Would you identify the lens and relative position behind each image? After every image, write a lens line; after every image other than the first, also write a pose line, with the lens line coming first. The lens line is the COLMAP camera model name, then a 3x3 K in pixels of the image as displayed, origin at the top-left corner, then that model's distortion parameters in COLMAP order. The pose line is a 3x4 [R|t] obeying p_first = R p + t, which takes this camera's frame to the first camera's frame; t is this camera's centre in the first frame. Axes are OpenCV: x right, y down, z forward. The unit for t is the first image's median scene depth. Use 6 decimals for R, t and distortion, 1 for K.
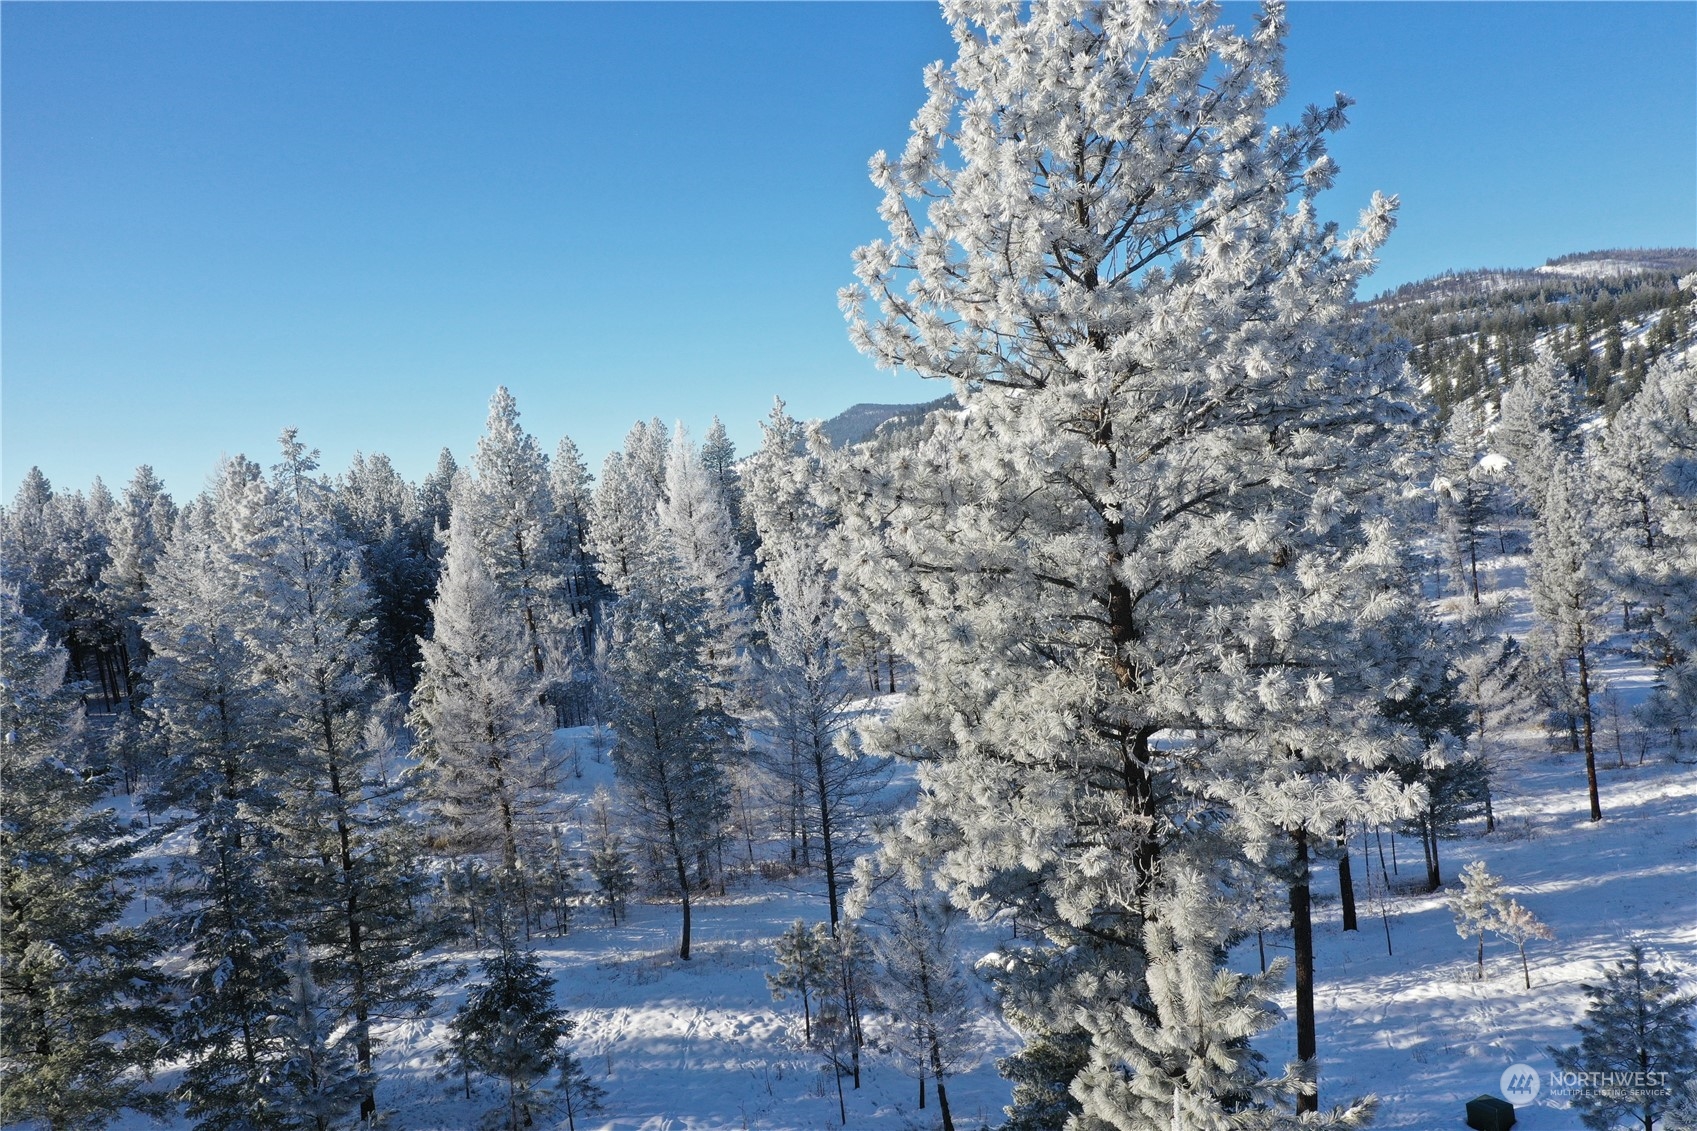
lens RADIAL K [[1350.6, 0, 845.6], [0, 1350.6, 556.3], [0, 0, 1]] dist [0.013955, 0.003028]
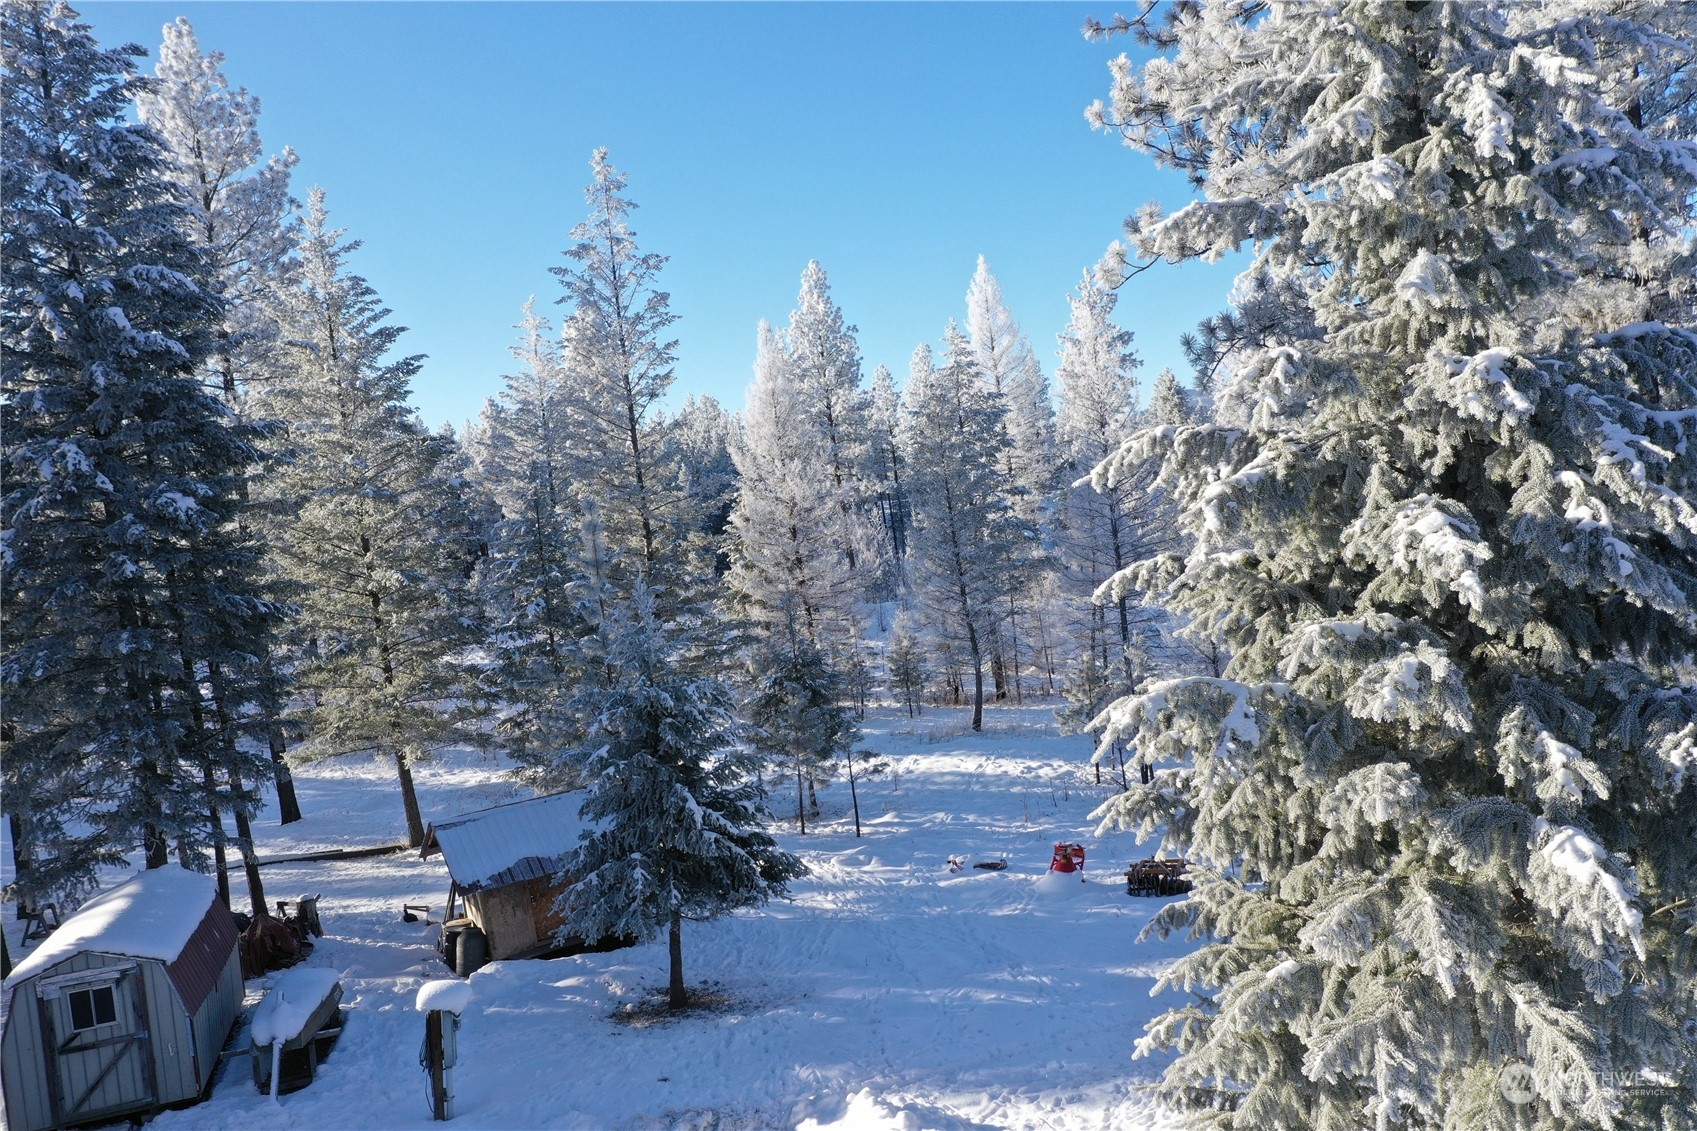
lens RADIAL K [[1350.6, 0, 844.1], [0, 1350.6, 558.2], [0, 0, 1]] dist [0.013955, 0.003028]
pose [[0.972023, 0.005899, -0.234813, 0.016836], [-0.004381, 0.999966, 0.006988, 0.143735], [0.234846, -0.005763, 0.972015, 0.008391]]
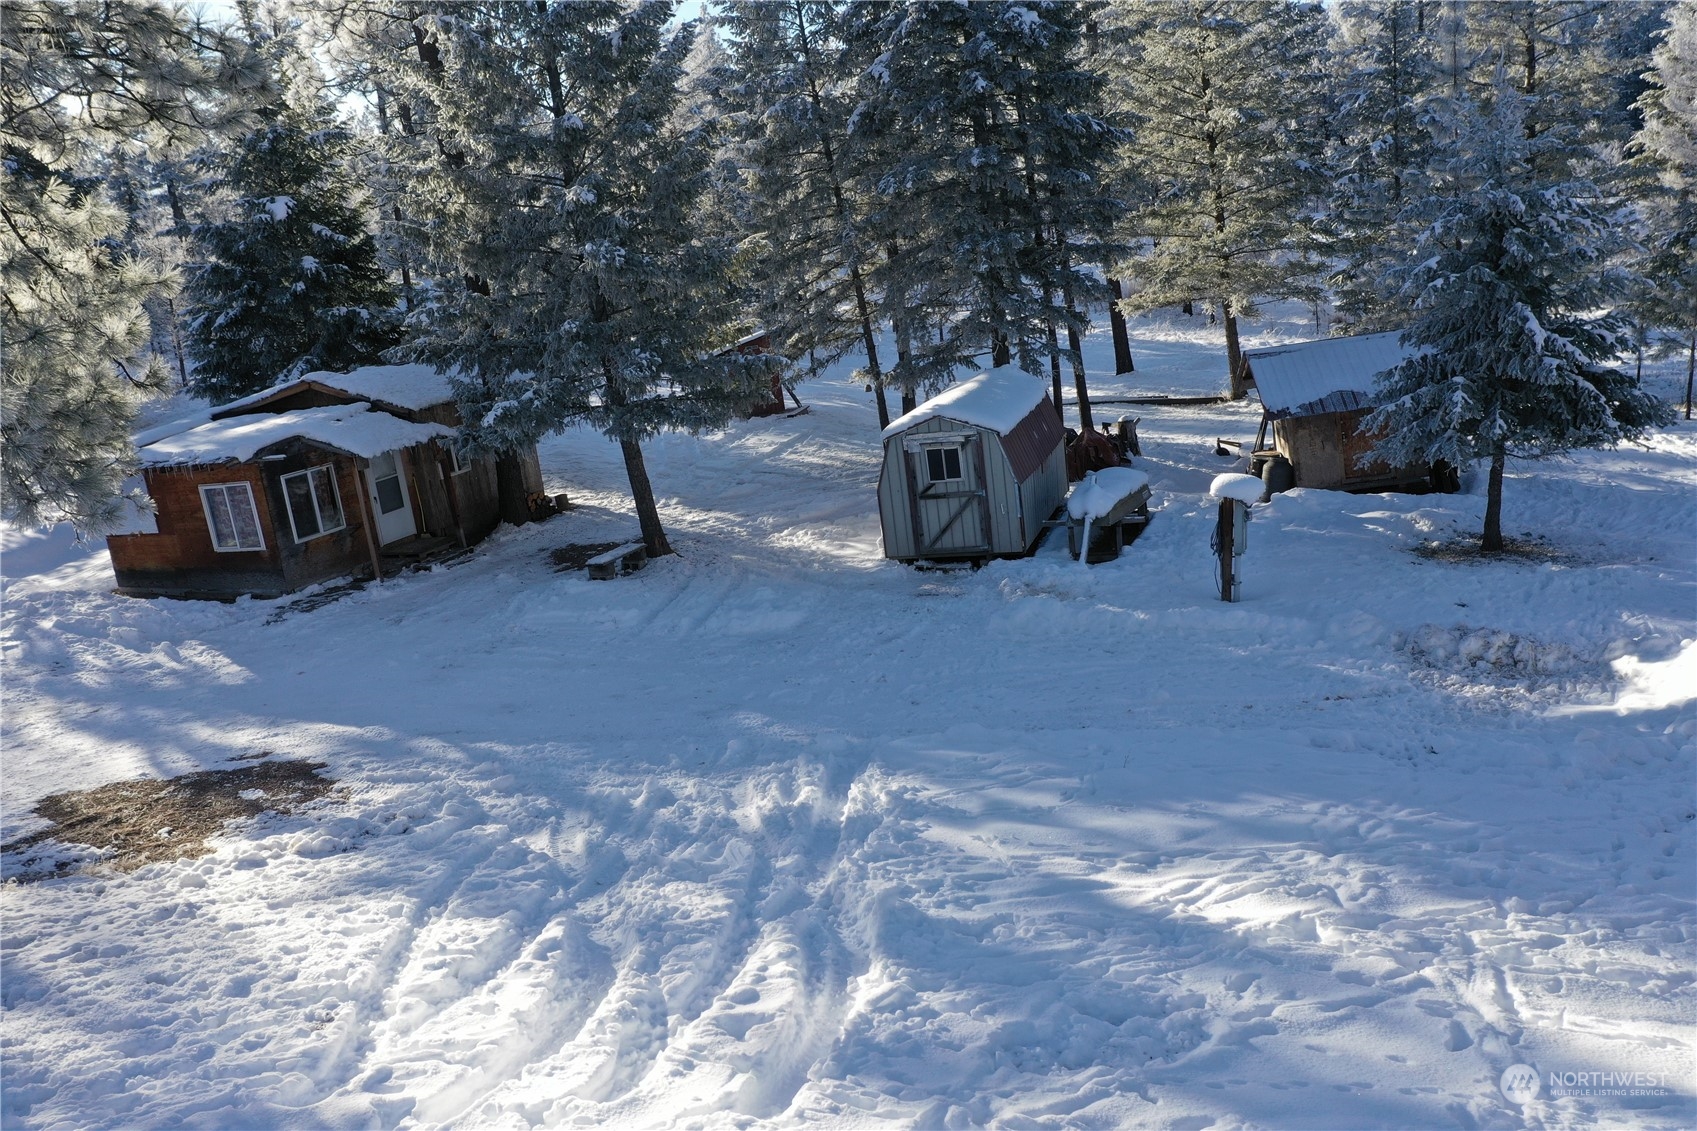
lens RADIAL K [[1350.6, 0, 842.5], [0, 1350.6, 556.0], [0, 0, 1]] dist [0.013955, 0.003028]
pose [[0.667274, 0.200157, -0.717414, 0.024292], [0.017174, 0.958823, 0.283484, 0.170567], [0.744615, -0.201483, 0.636360, 0.013956]]
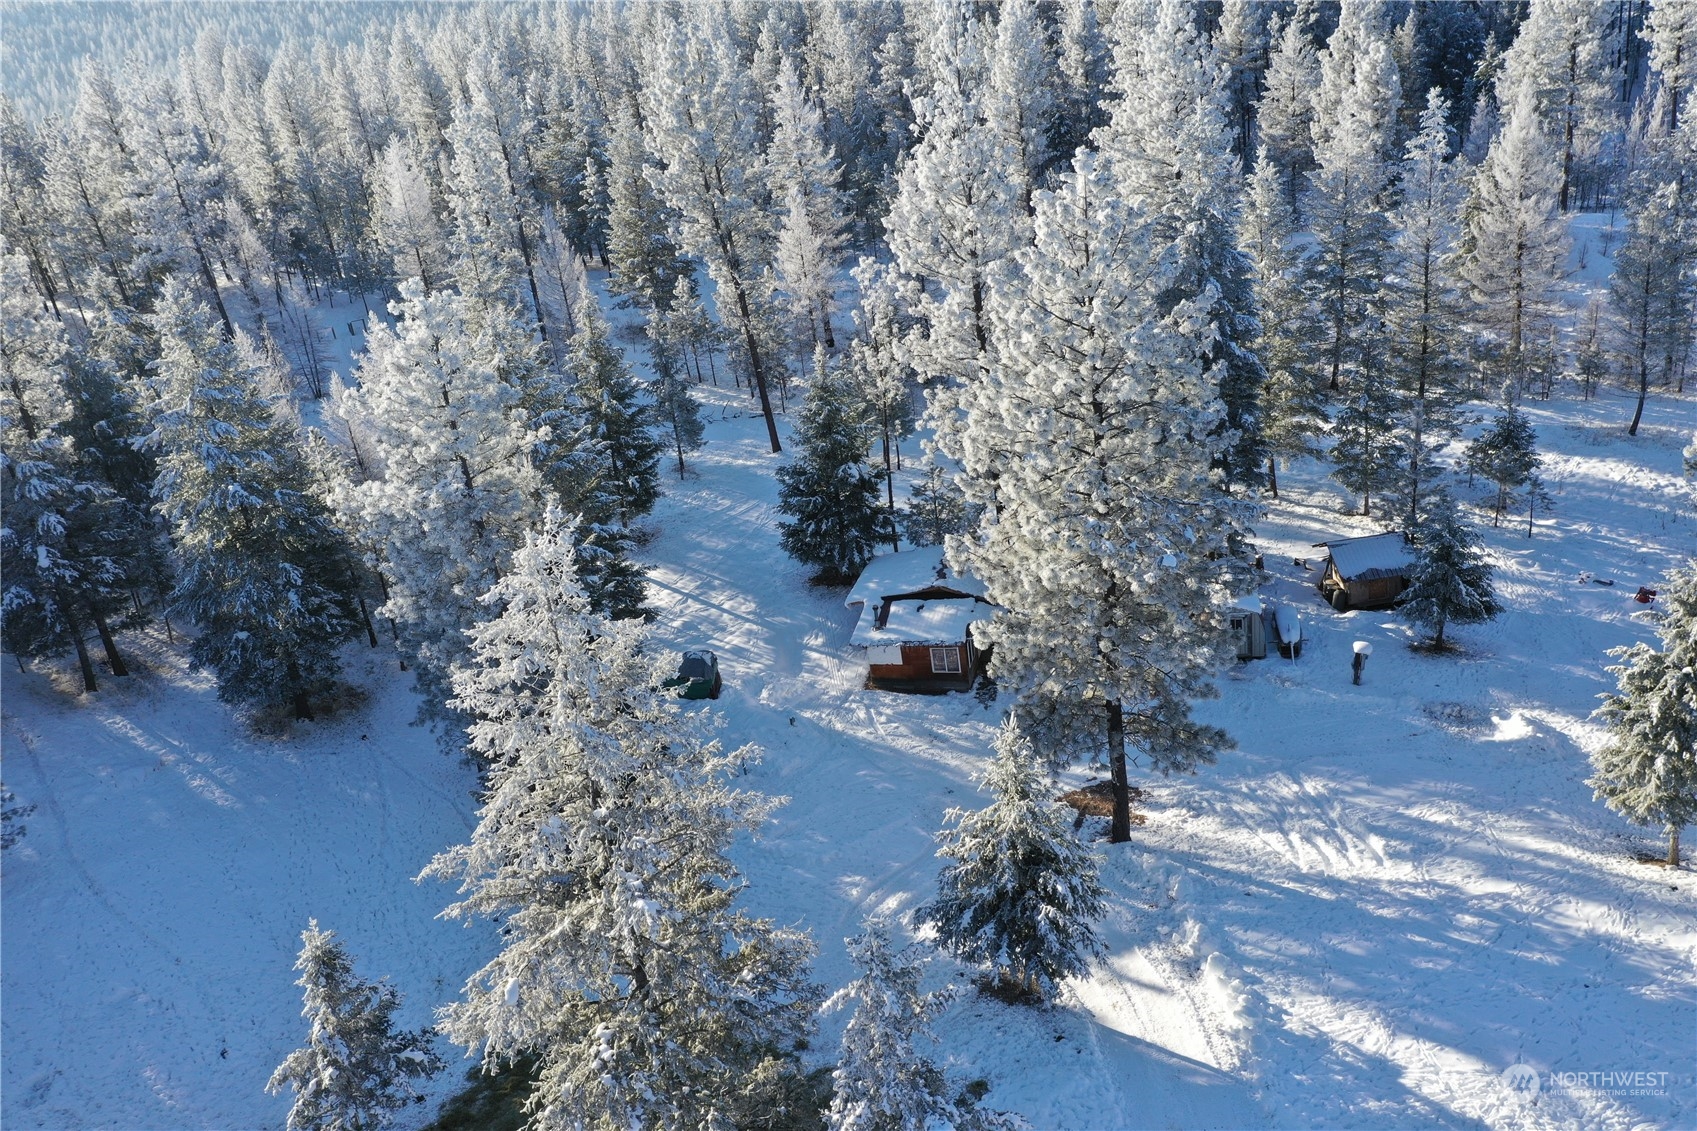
lens RADIAL K [[1350.6, 0, 839.8], [0, 1350.6, 561.9], [0, 0, 1]] dist [0.013955, 0.003028]
pose [[0.772674, 0.265668, -0.576537, 0.090405], [0.013994, 0.900866, 0.433873, -0.200485], [0.634648, -0.343310, 0.692358, -0.537149]]
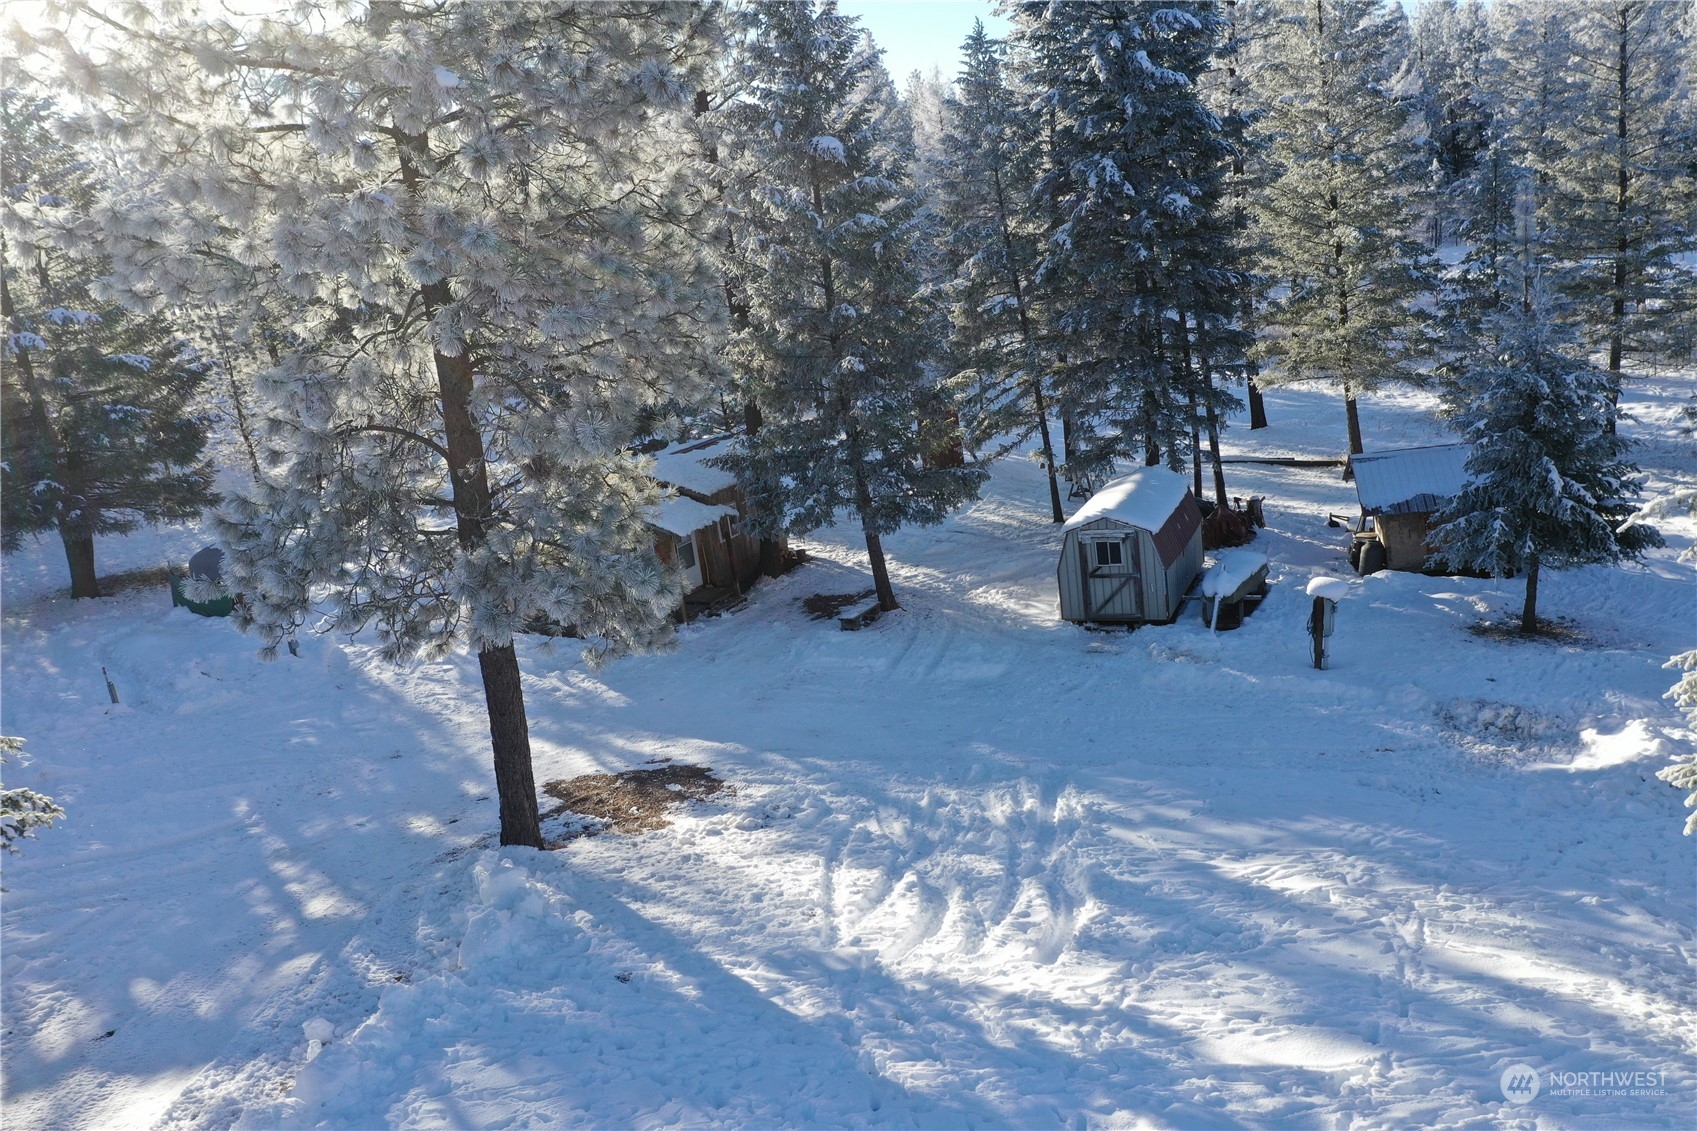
lens RADIAL K [[1350.6, 0, 839.0], [0, 1350.6, 557.9], [0, 0, 1]] dist [0.013955, 0.003028]
pose [[0.587850, 0.227587, -0.776297, 0.100767], [0.025854, 0.953836, 0.299214, 0.101820], [0.808557, -0.195963, 0.554829, -0.081851]]
